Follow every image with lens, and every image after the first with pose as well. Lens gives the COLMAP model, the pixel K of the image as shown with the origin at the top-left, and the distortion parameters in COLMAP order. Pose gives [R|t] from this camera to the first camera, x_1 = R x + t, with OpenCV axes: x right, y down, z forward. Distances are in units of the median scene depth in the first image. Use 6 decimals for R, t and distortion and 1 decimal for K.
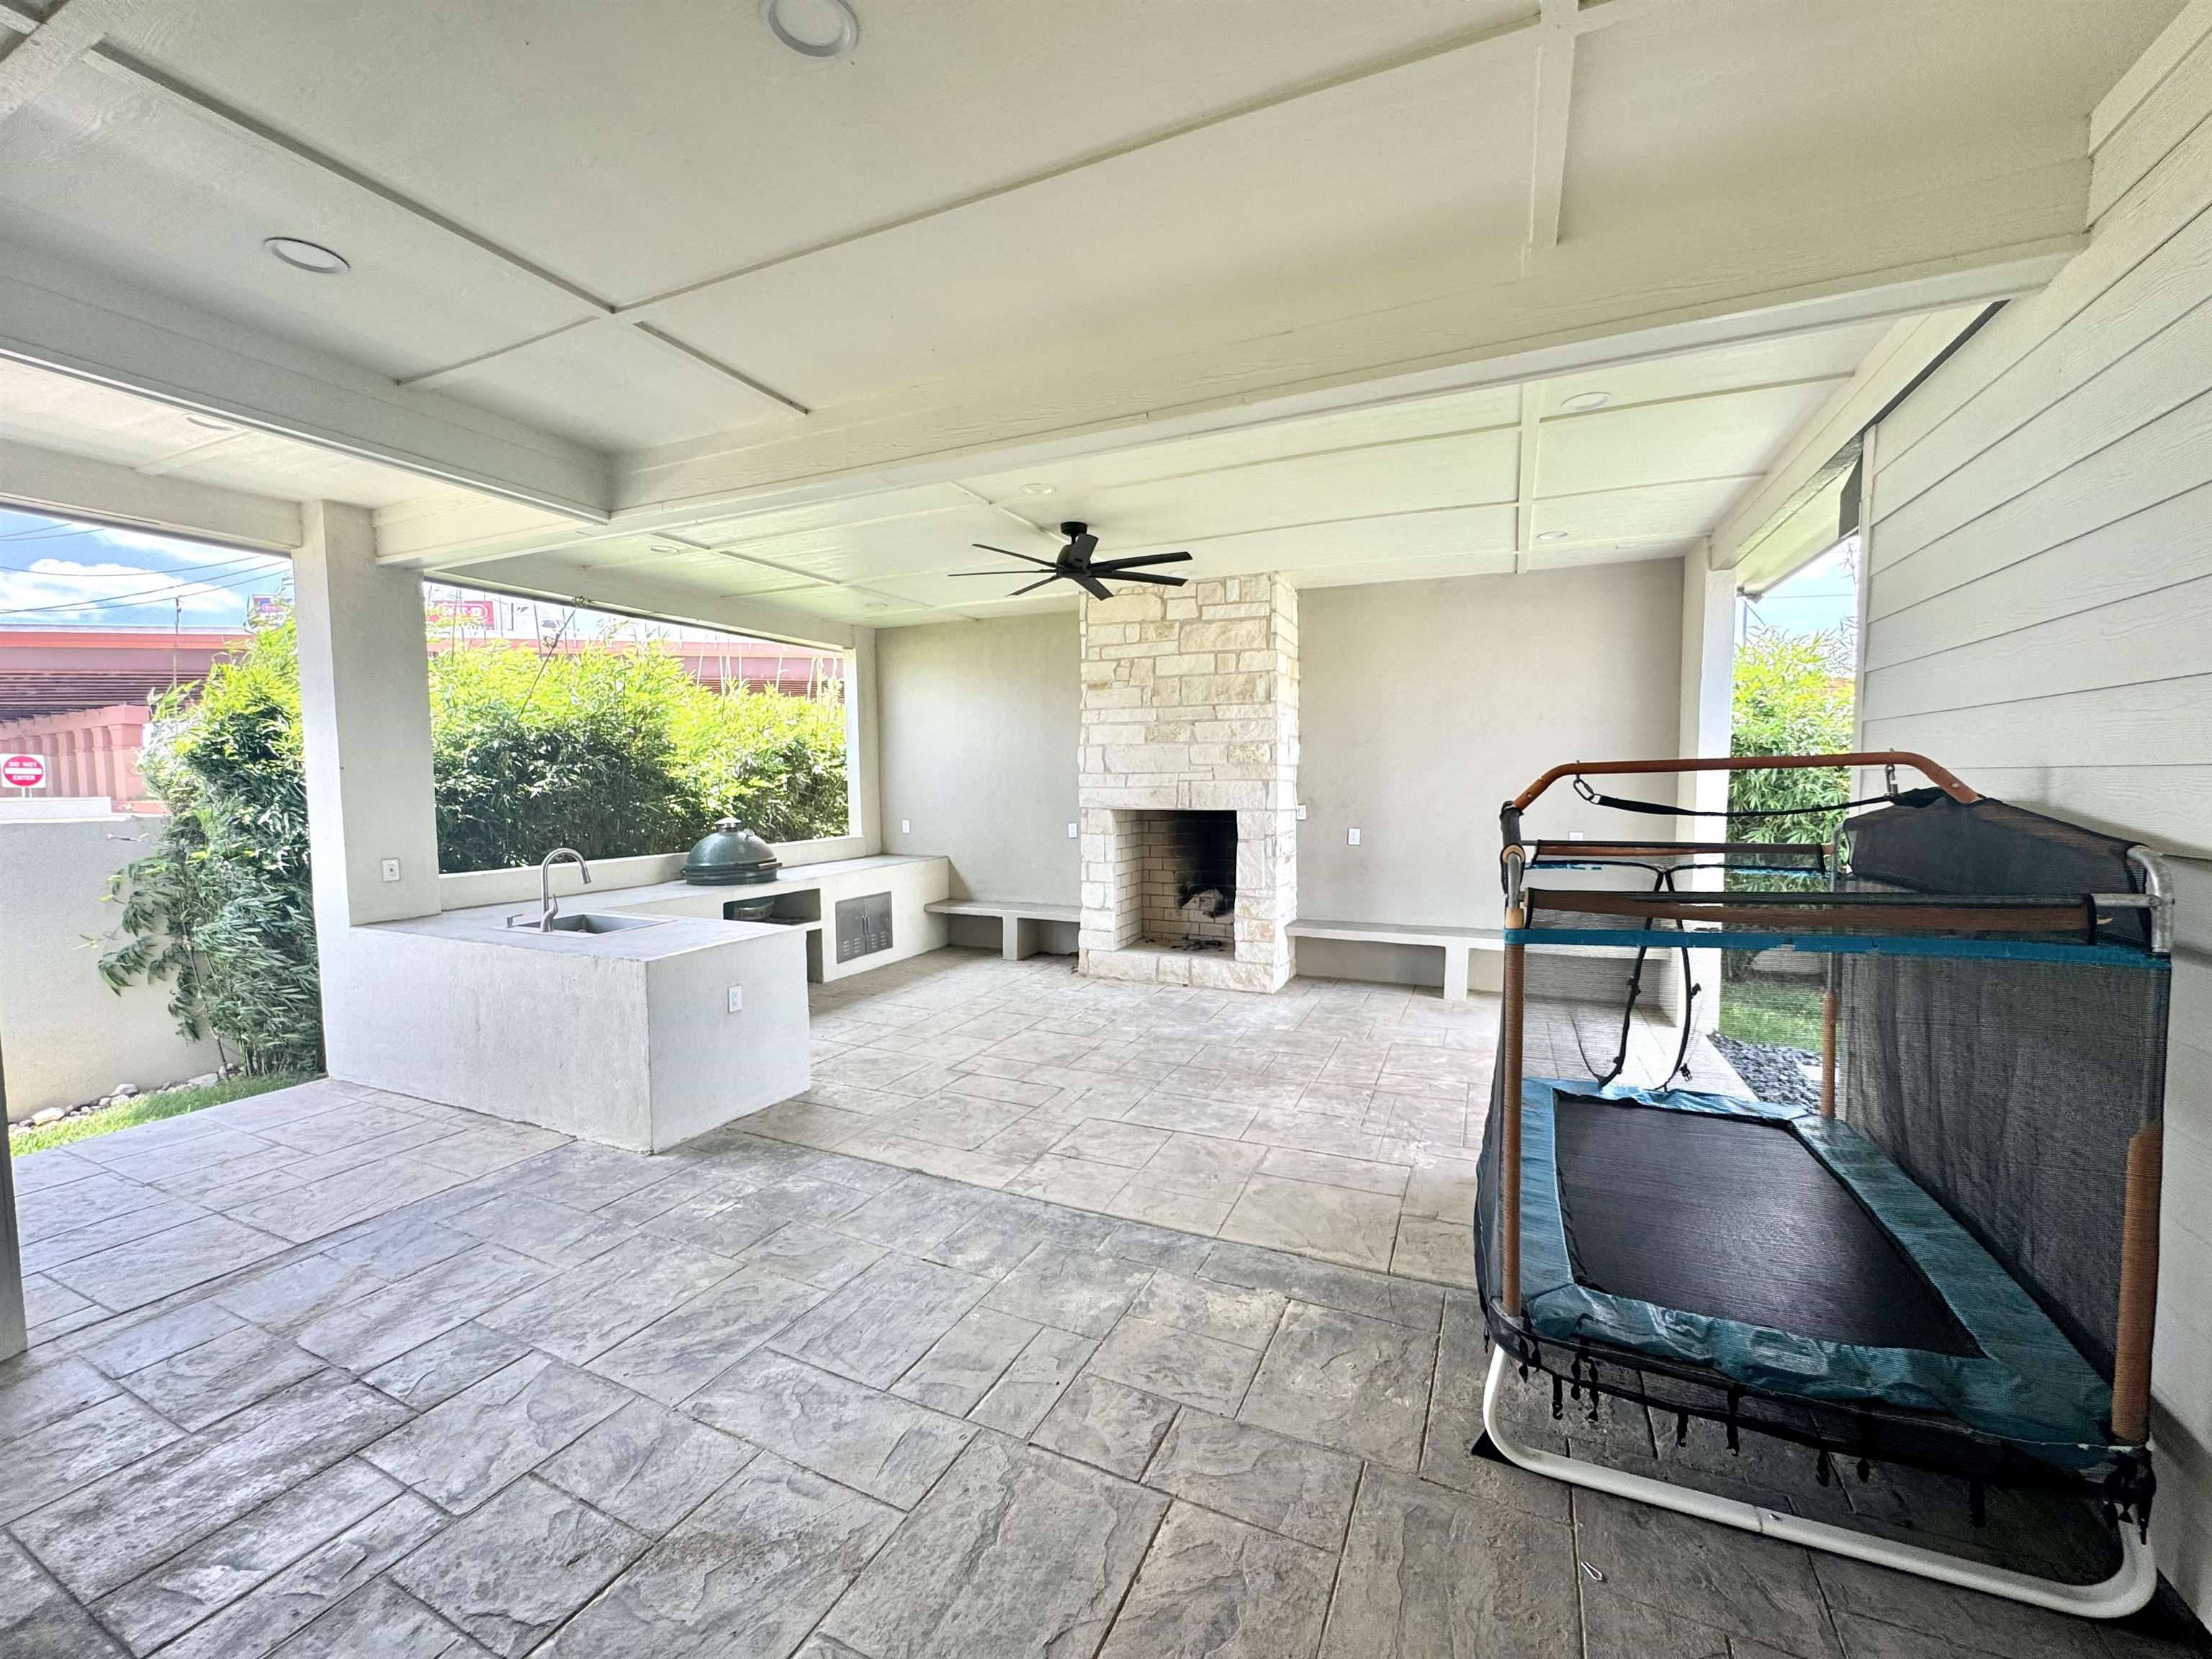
lens RADIAL K [[882.7, 0, 1107.4], [0, 882.7, 830.0], [0, 0, 1]] dist [-0.003720, 0.000135]
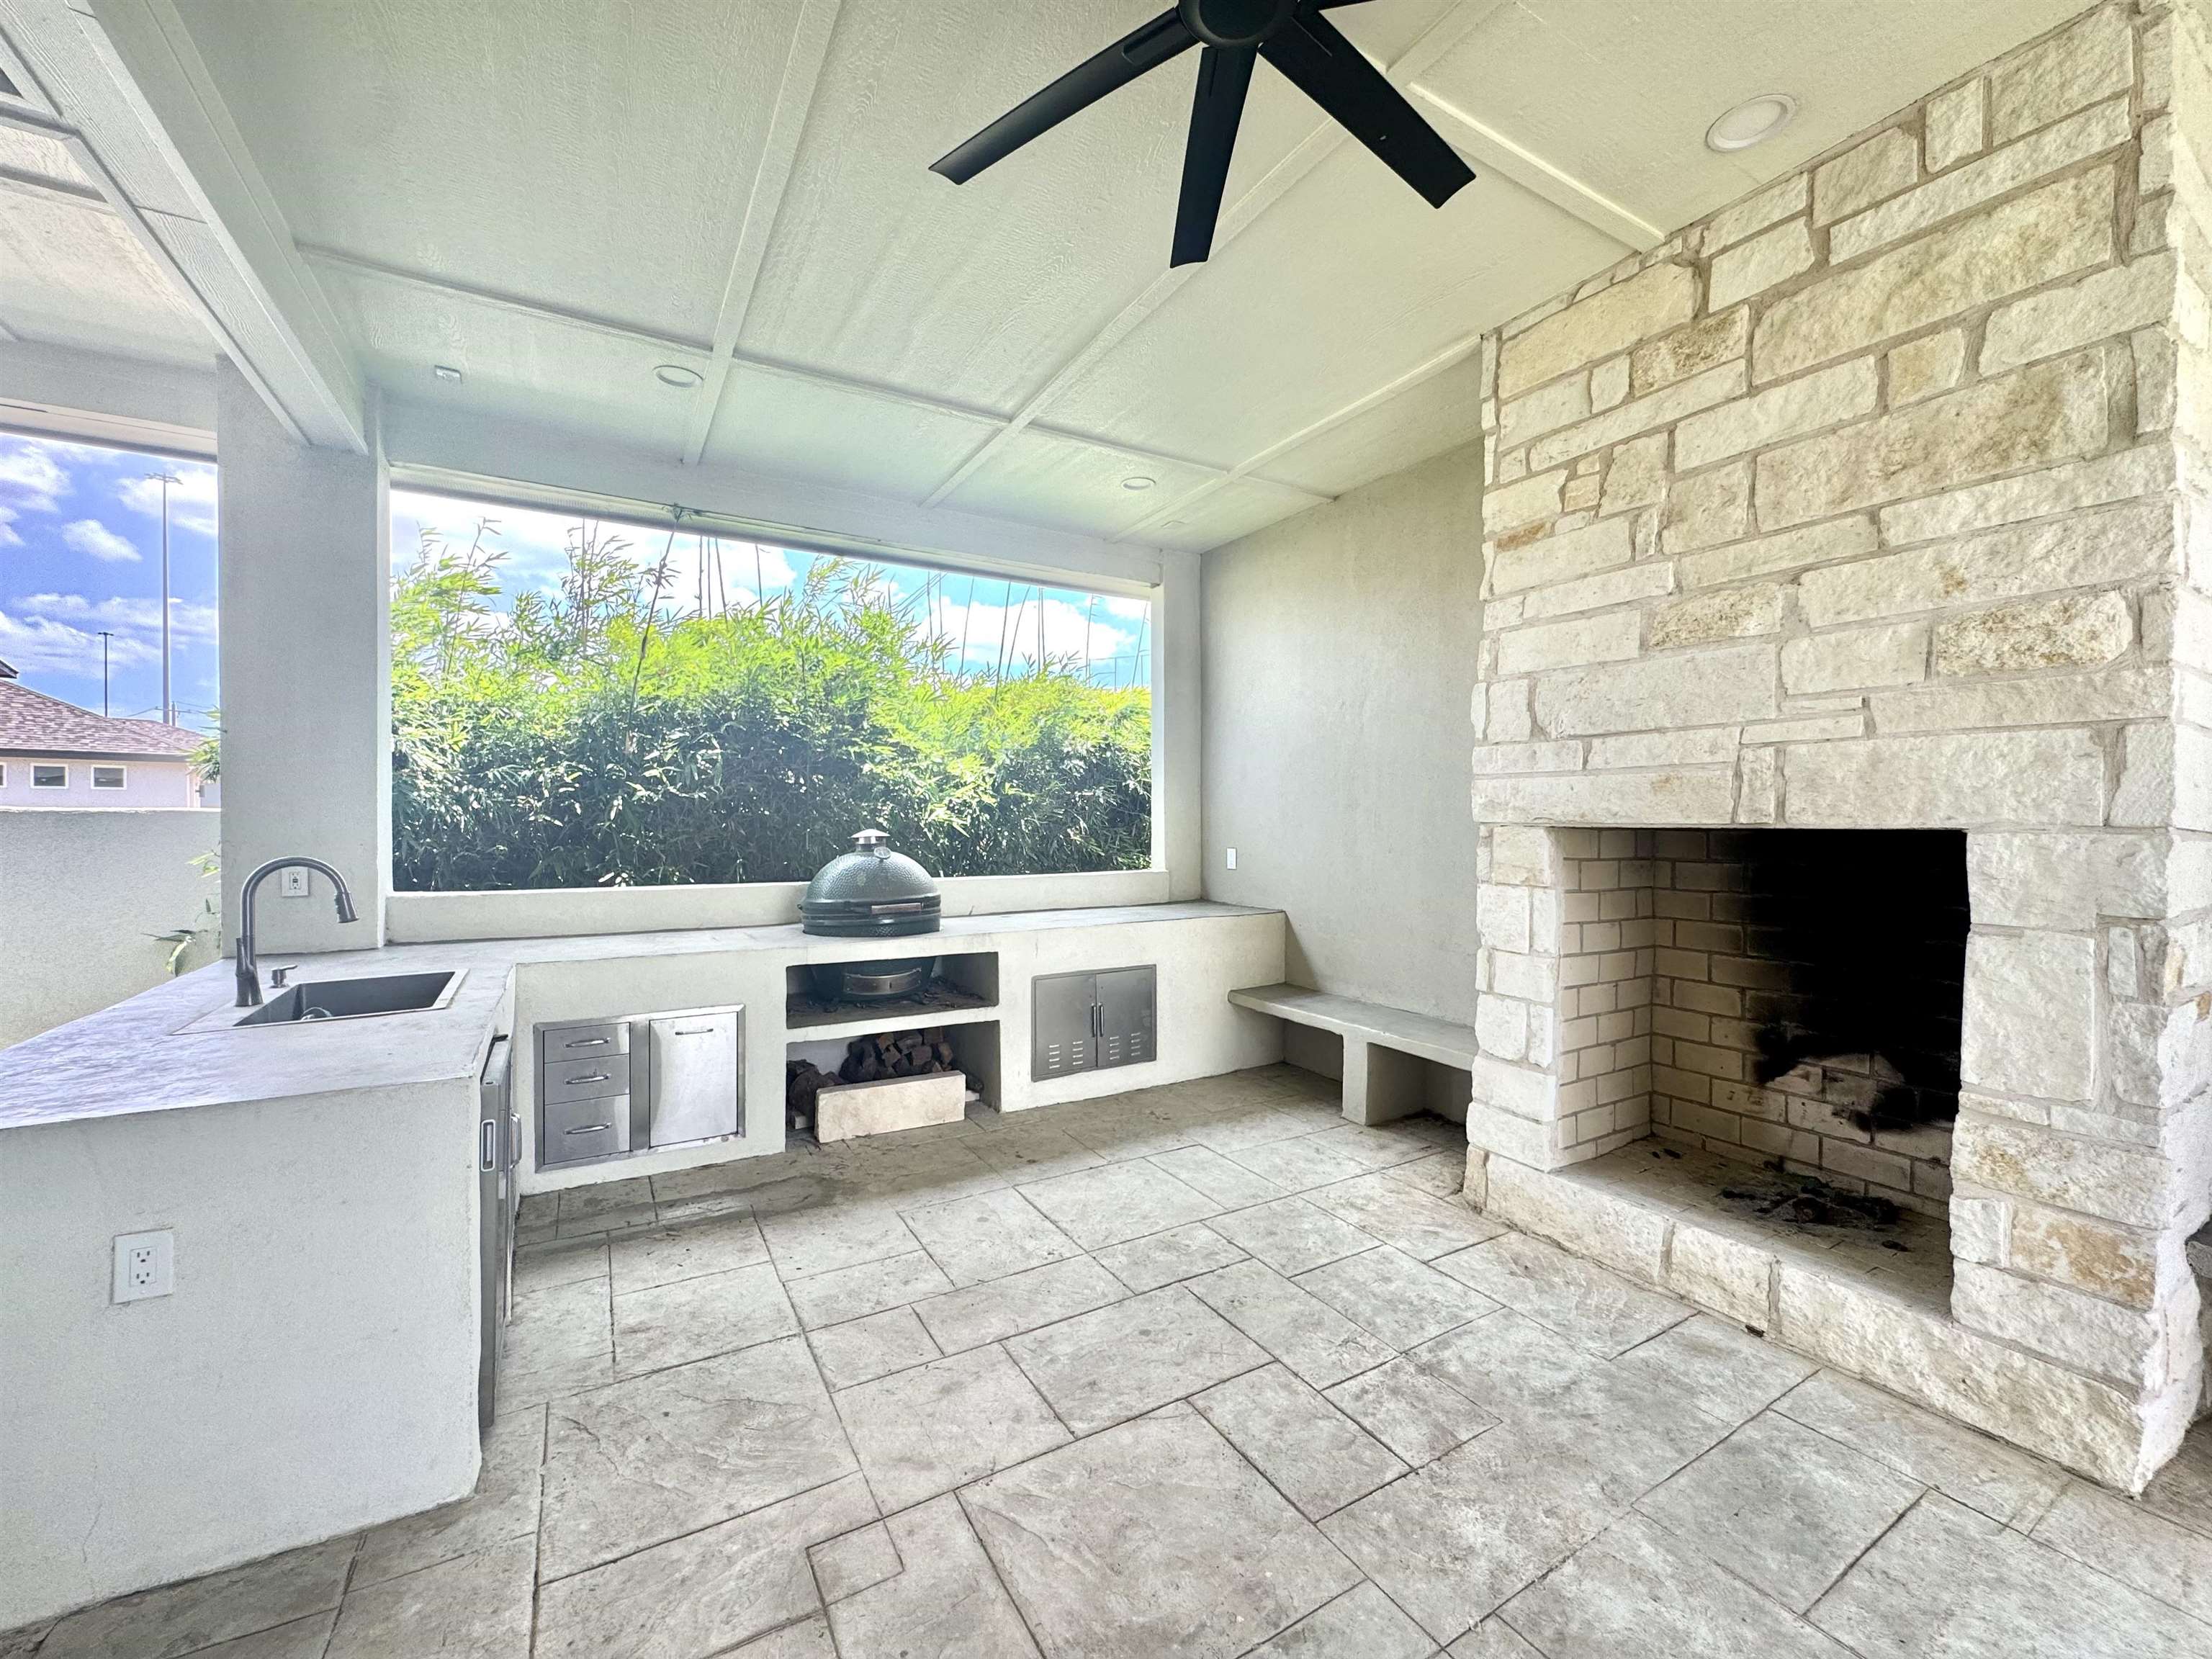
lens RADIAL K [[882.7, 0, 1111.5], [0, 882.7, 830.9], [0, 0, 1]] dist [-0.003720, 0.000135]
pose [[0.820392, 0.016476, -0.571564, 0.074093], [-0.044355, 0.998407, -0.034884, 0.001954], [0.570078, 0.053970, 0.819816, 0.553402]]
